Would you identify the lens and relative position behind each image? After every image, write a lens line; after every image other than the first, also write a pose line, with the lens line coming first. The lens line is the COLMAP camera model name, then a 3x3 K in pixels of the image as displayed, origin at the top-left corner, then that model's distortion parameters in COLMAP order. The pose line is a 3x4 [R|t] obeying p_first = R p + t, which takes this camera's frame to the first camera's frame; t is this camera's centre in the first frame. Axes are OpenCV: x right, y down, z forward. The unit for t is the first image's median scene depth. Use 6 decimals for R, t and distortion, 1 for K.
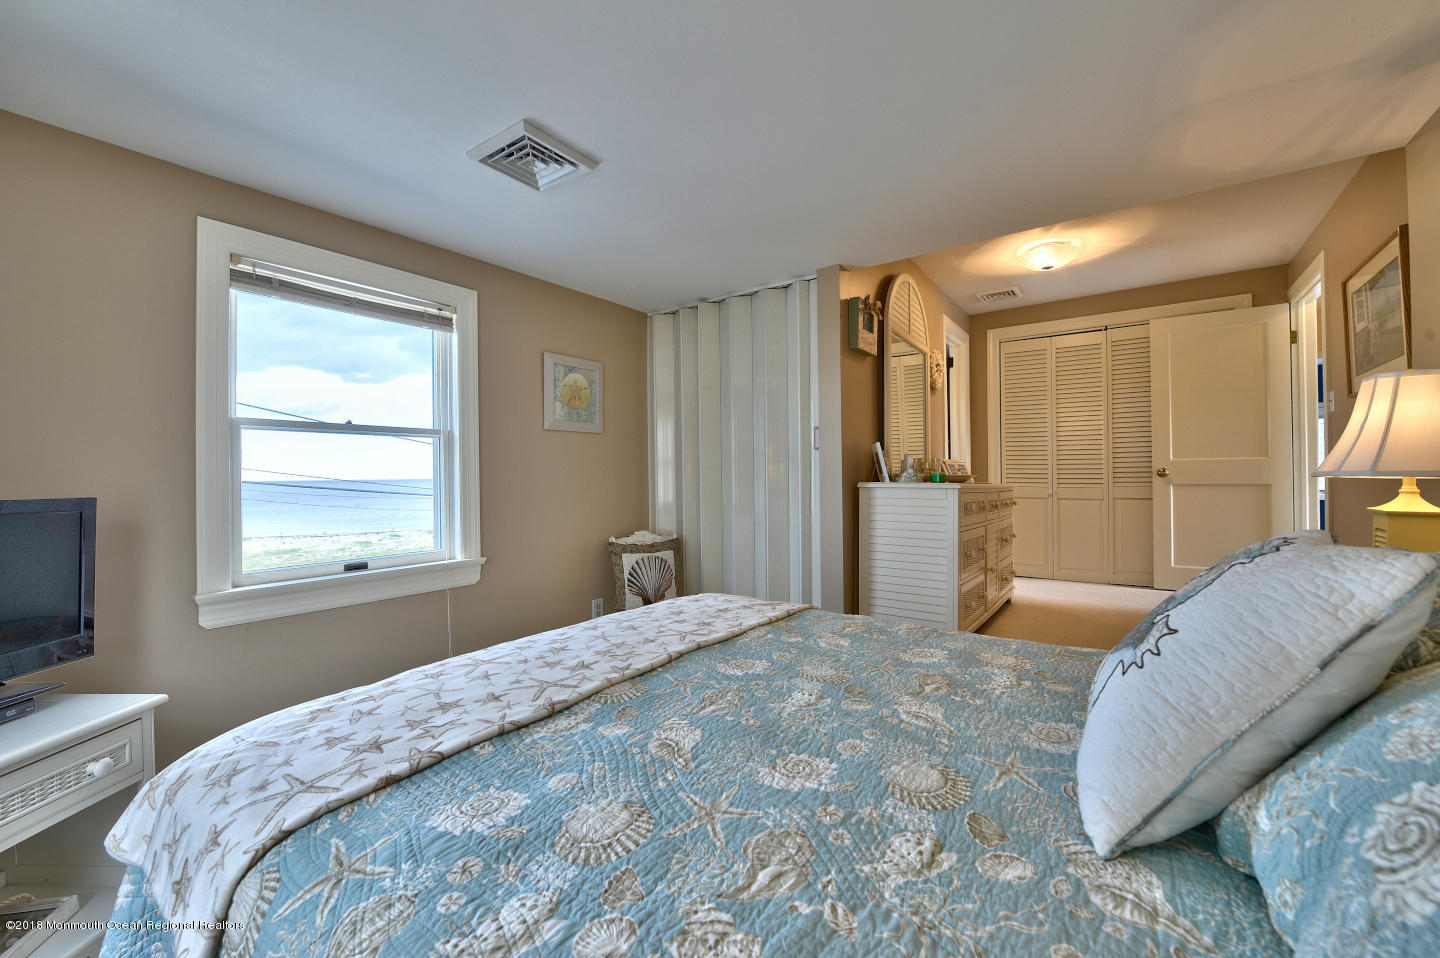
lens RADIAL K [[568.9, 0, 718.0], [0, 568.9, 473.7], [0, 0, 1]] dist [-0.019912, -0.001593]
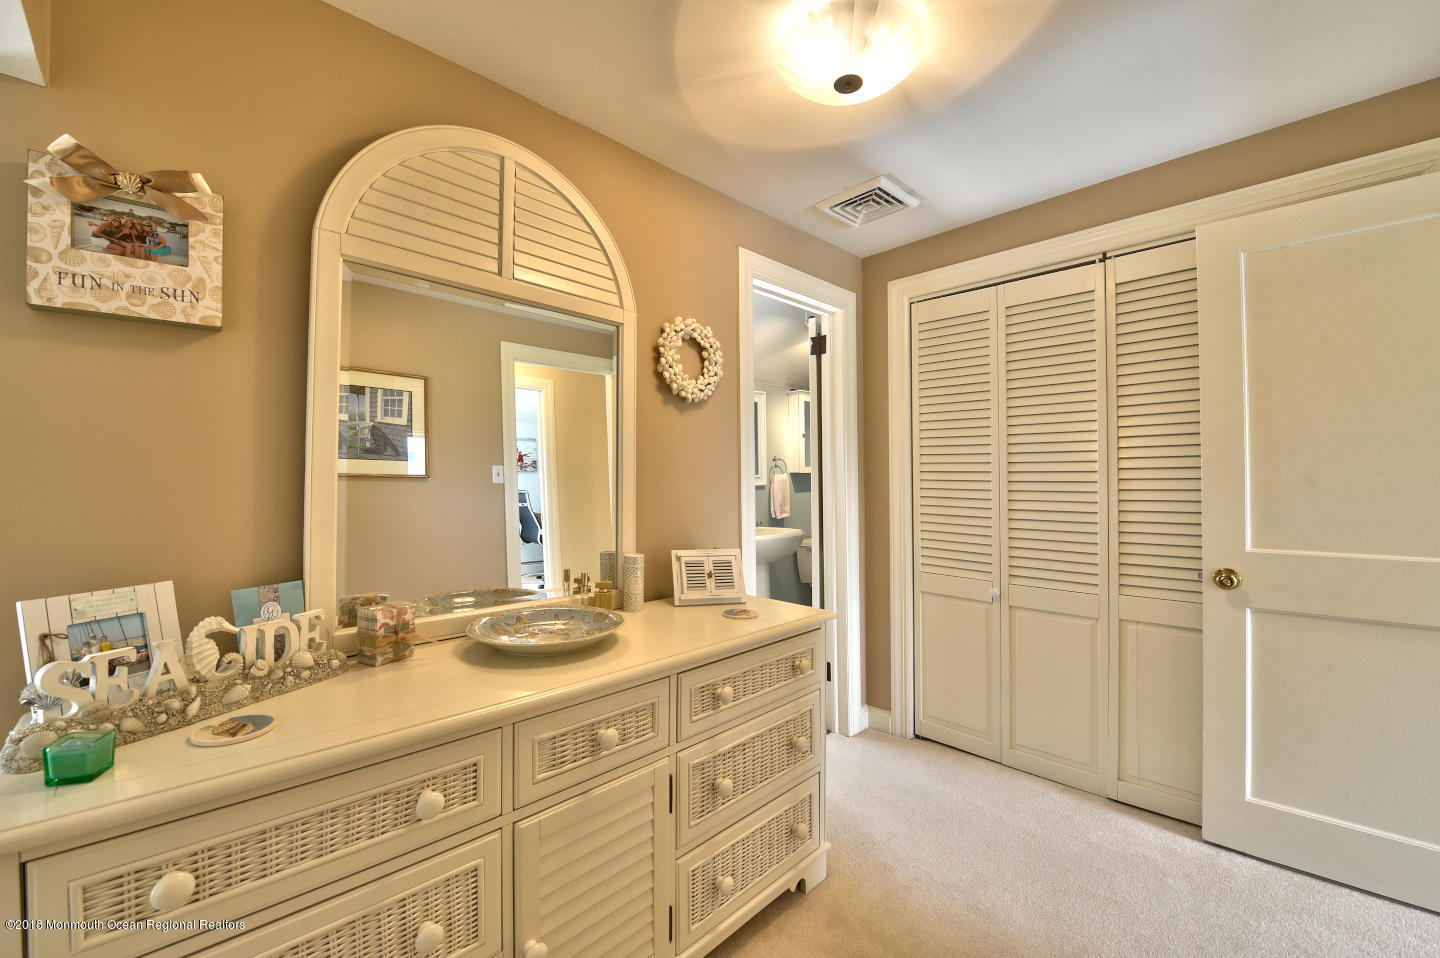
lens RADIAL K [[568.9, 0, 721.9], [0, 568.9, 475.6], [0, 0, 1]] dist [-0.019912, -0.001593]
pose [[0.988102, -0.009073, -0.153533, 0.478378], [0.009824, 0.999943, 0.004132, -0.086263], [0.153487, -0.005591, 0.988135, 0.520780]]
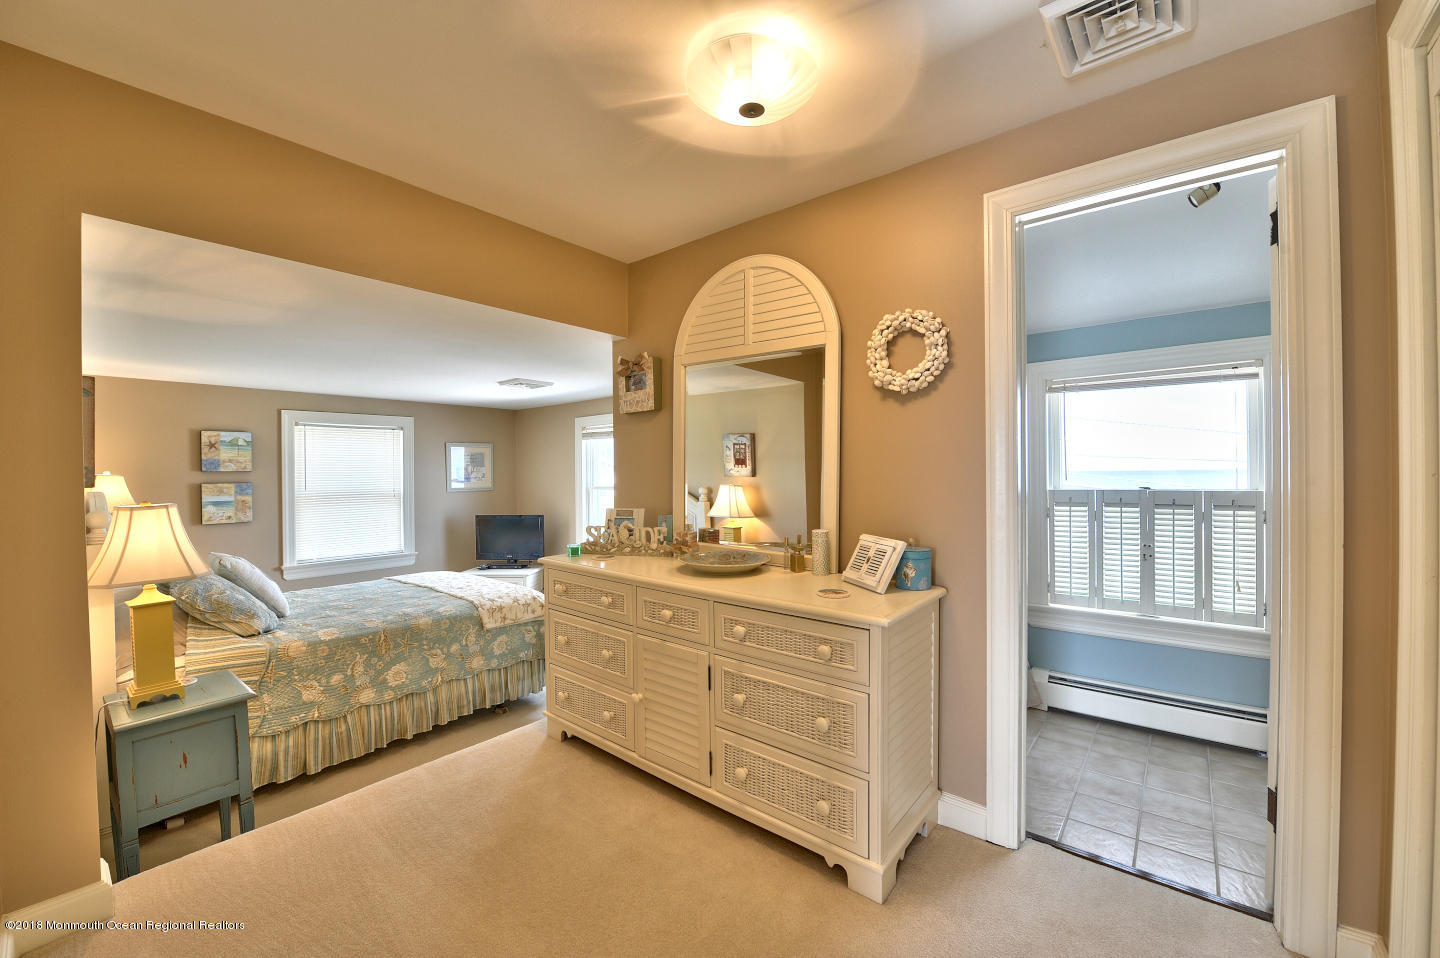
lens RADIAL K [[568.9, 0, 722.5], [0, 568.9, 477.3], [0, 0, 1]] dist [-0.019912, -0.001593]
pose [[-0.054774, 0.009358, -0.998455, 0.894168], [0.018535, 0.999793, 0.008354, -0.081456], [0.998327, -0.018049, -0.054936, 0.880379]]
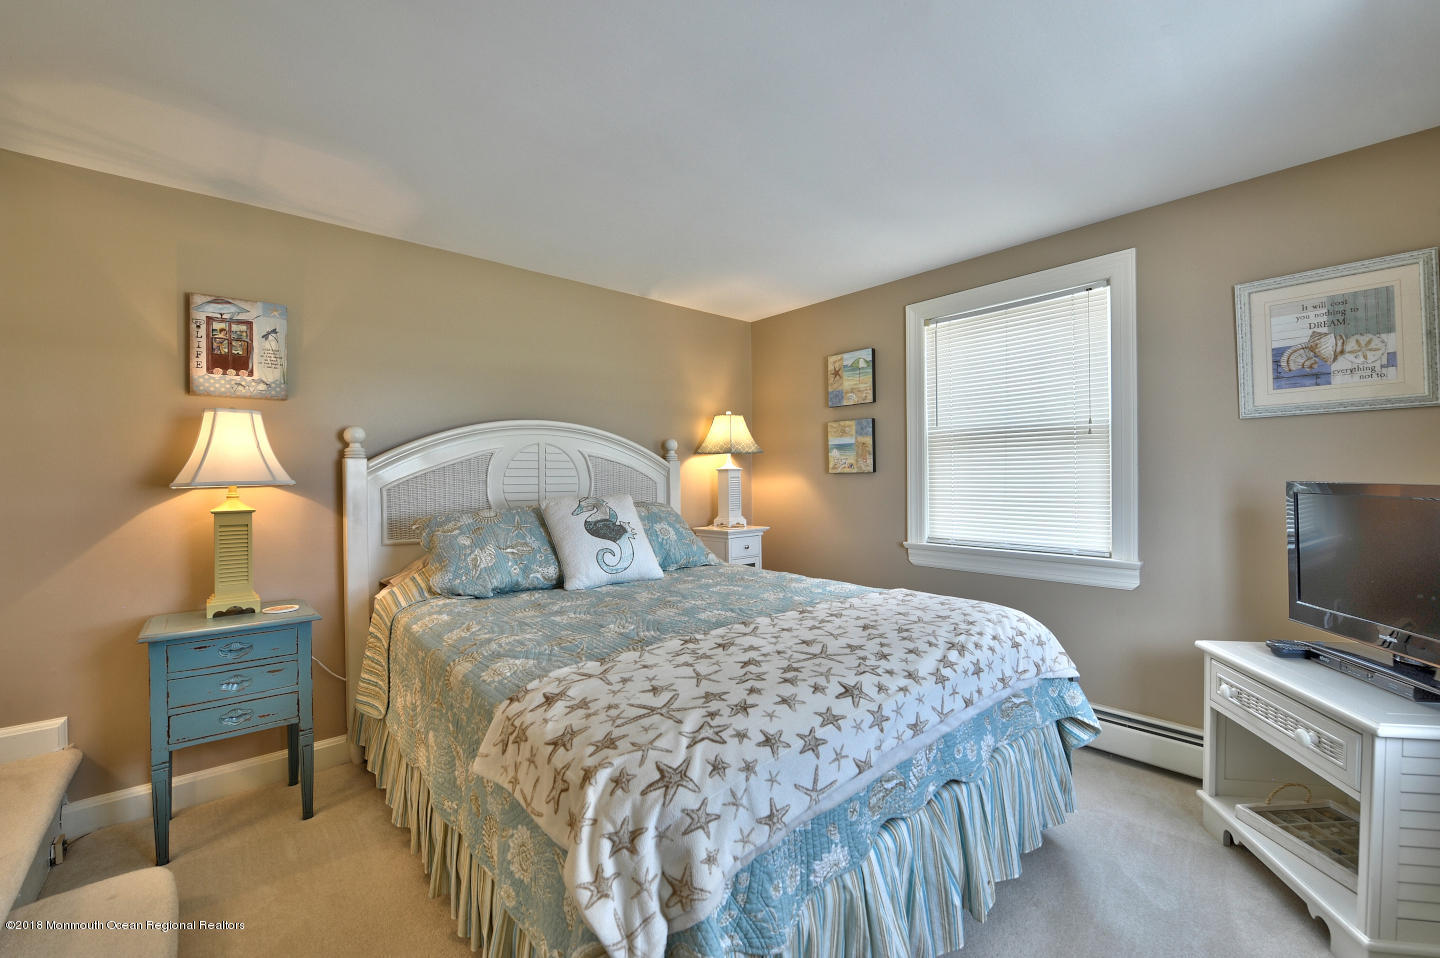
lens RADIAL K [[568.9, 0, 722.5], [0, 568.9, 473.0], [0, 0, 1]] dist [-0.019912, -0.001593]
pose [[-0.973685, 0.016085, 0.227329, -0.170228], [0.014987, 0.999866, -0.006558, 0.004153], [-0.227404, -0.002979, -0.973796, 0.718232]]
